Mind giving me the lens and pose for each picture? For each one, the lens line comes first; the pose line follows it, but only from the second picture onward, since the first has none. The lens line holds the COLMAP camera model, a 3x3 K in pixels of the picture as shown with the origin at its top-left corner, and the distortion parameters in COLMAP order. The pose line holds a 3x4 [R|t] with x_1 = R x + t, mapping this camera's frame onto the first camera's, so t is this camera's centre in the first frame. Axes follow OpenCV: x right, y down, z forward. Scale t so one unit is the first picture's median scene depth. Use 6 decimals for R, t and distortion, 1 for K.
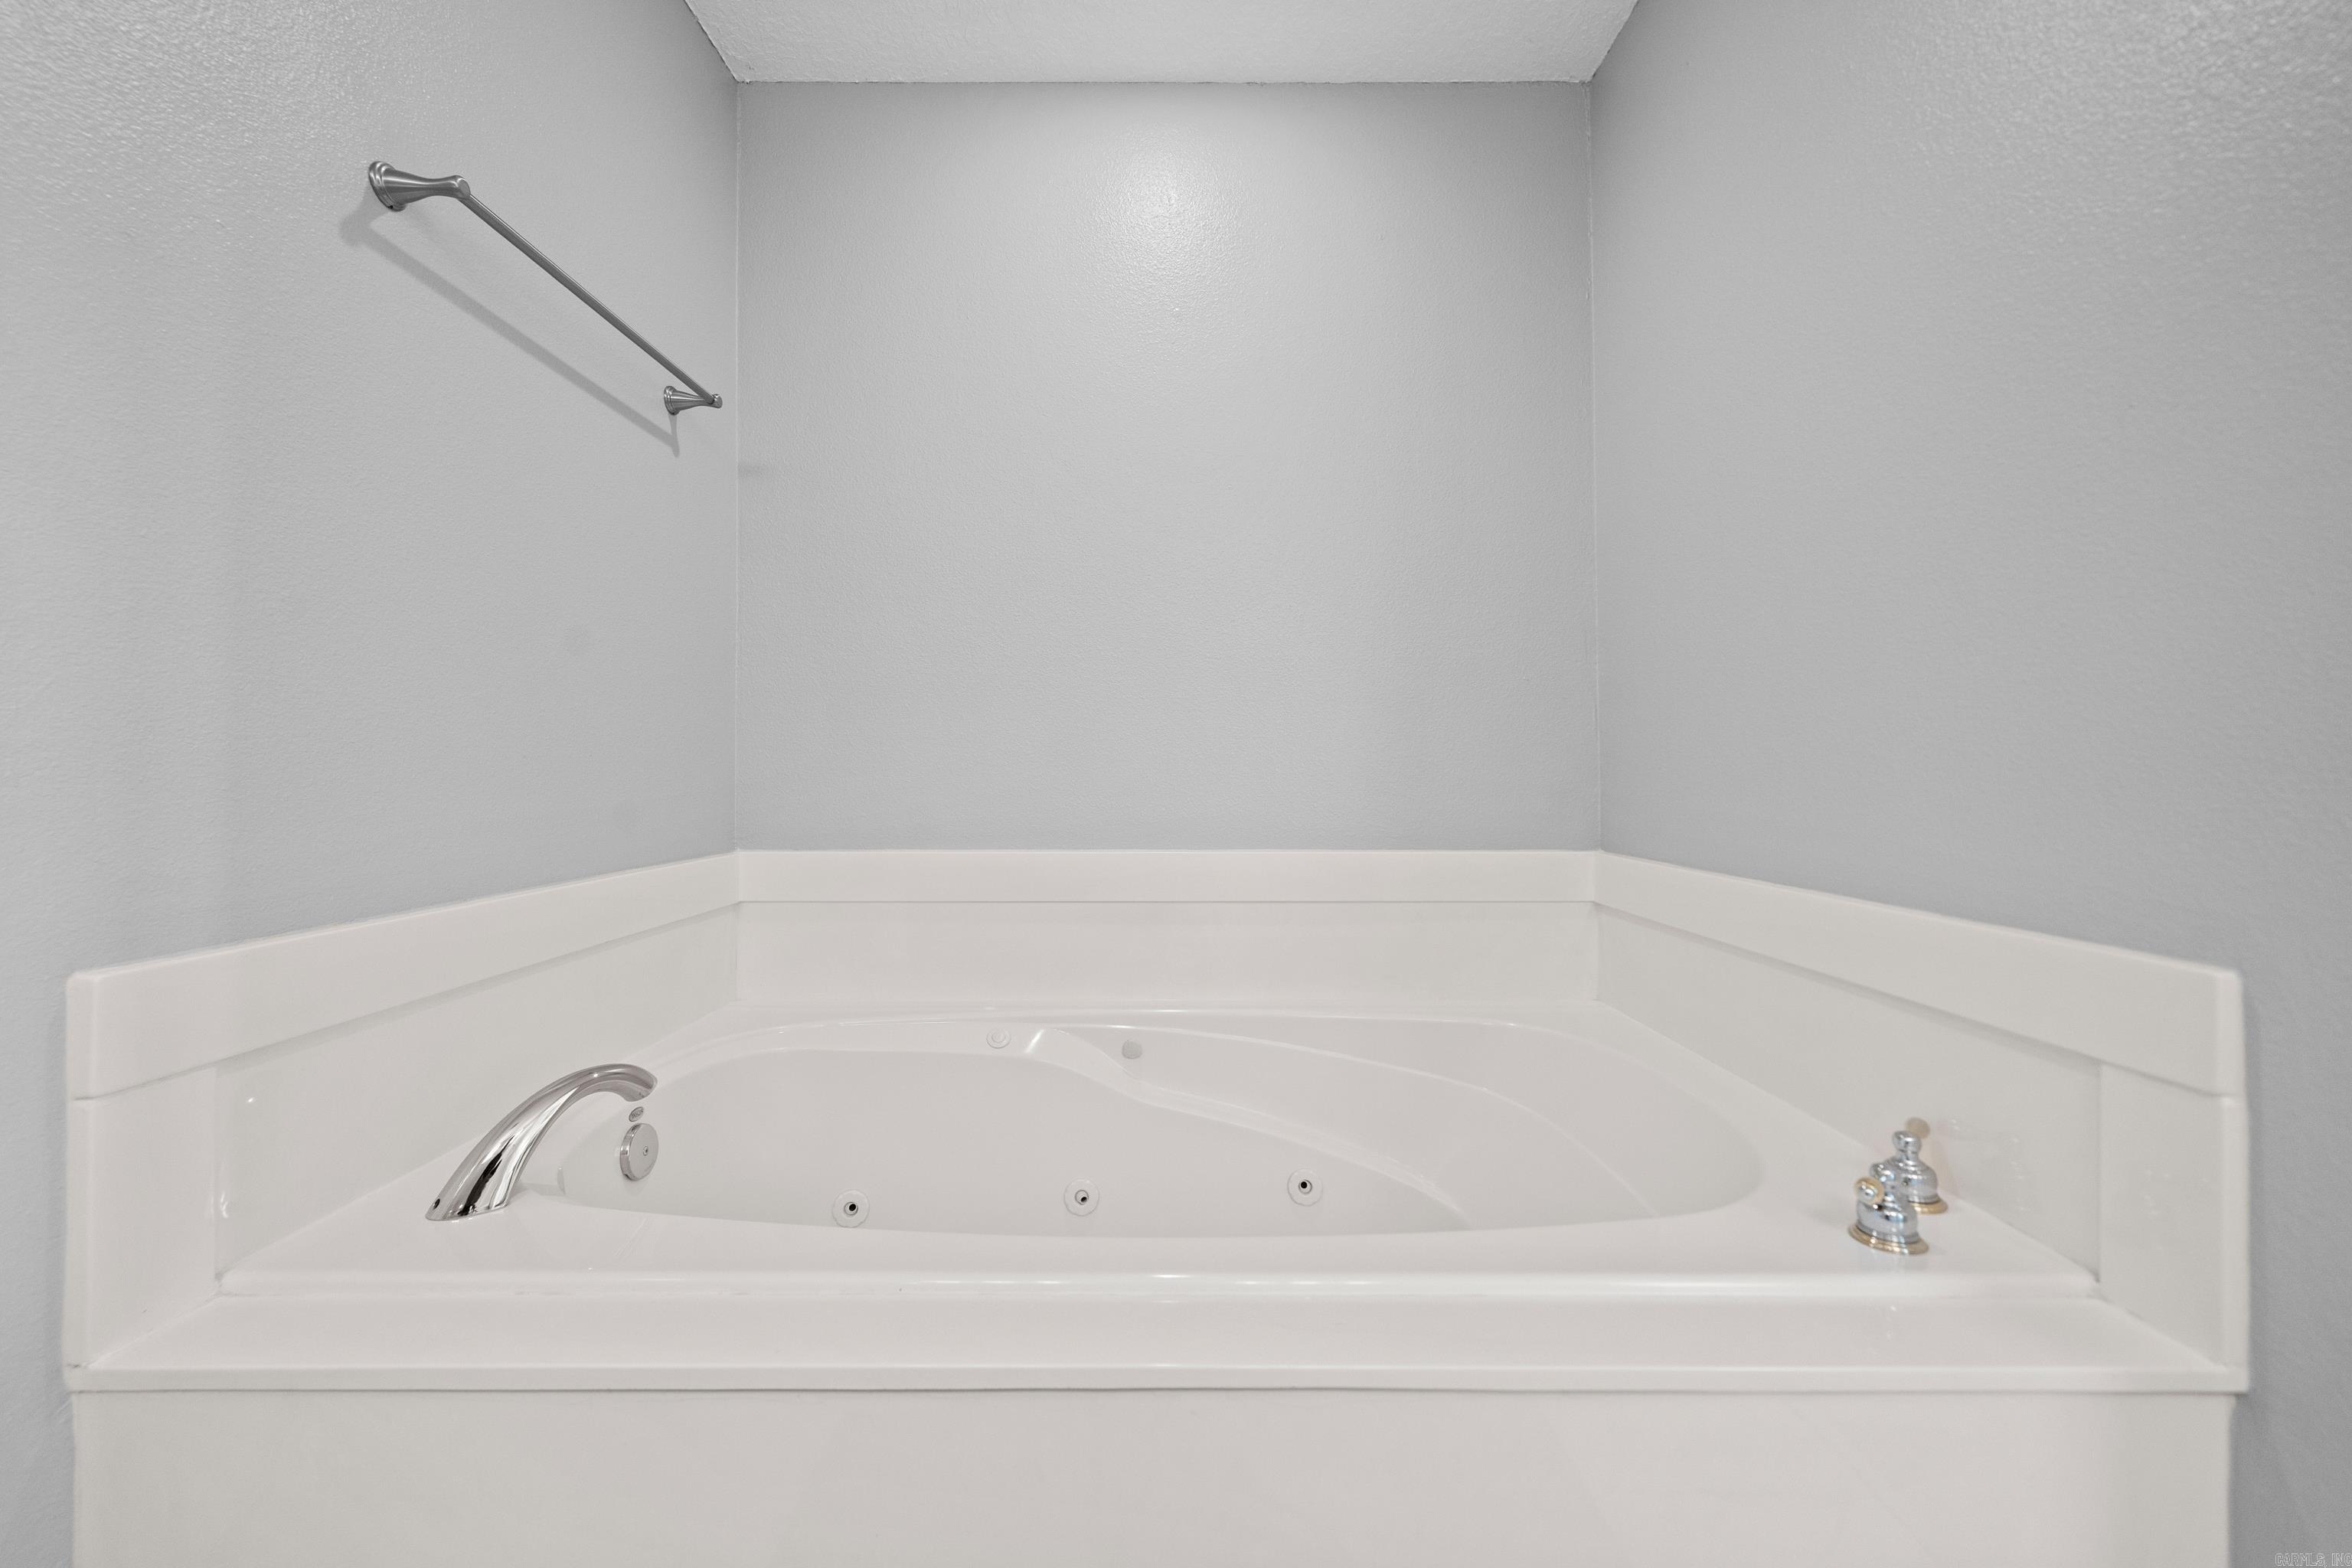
lens RADIAL K [[926.0, 0, 1175.0], [0, 926.0, 744.9], [0, 0, 1]] dist [-0.000393, -0.000094]
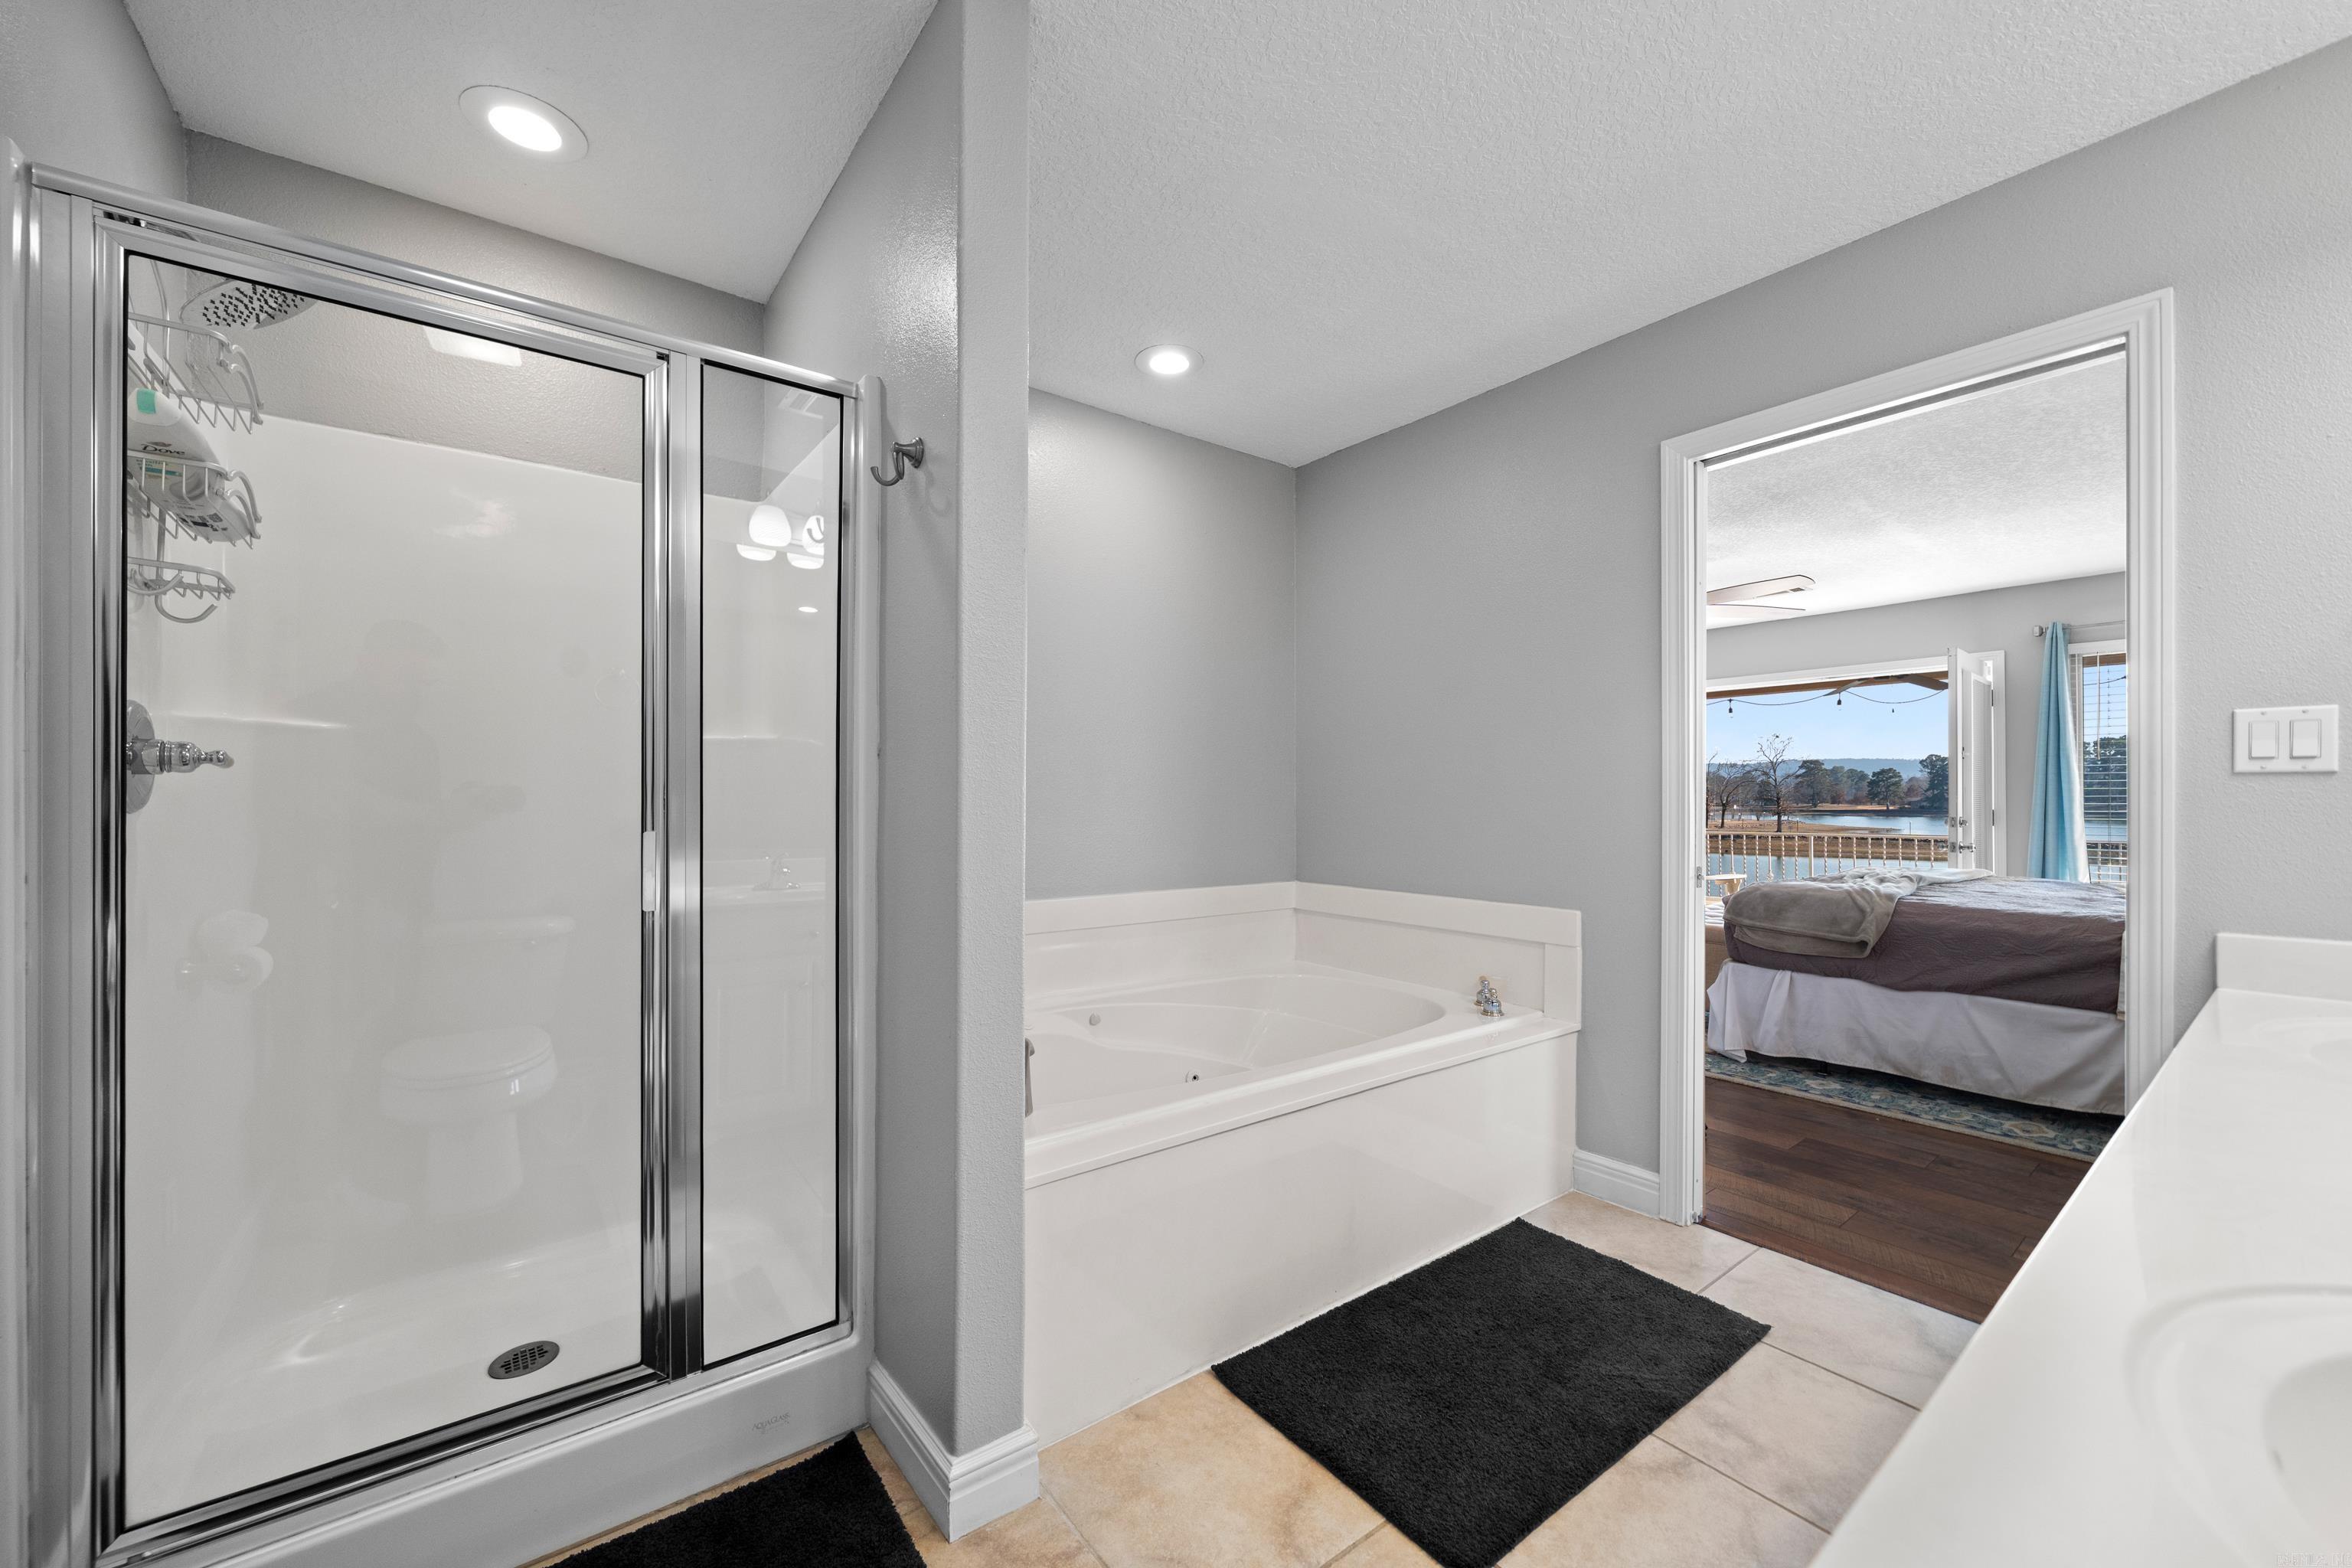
lens RADIAL K [[893.3, 0, 1172.3], [0, 893.3, 792.6], [0, 0, 1]] dist [-0.000929, -0.000069]
pose [[0.800875, 0.006450, 0.598797, -1.489906], [-0.019846, 0.999679, 0.015776, -0.161251], [-0.598503, -0.024519, 0.800745, -0.547325]]
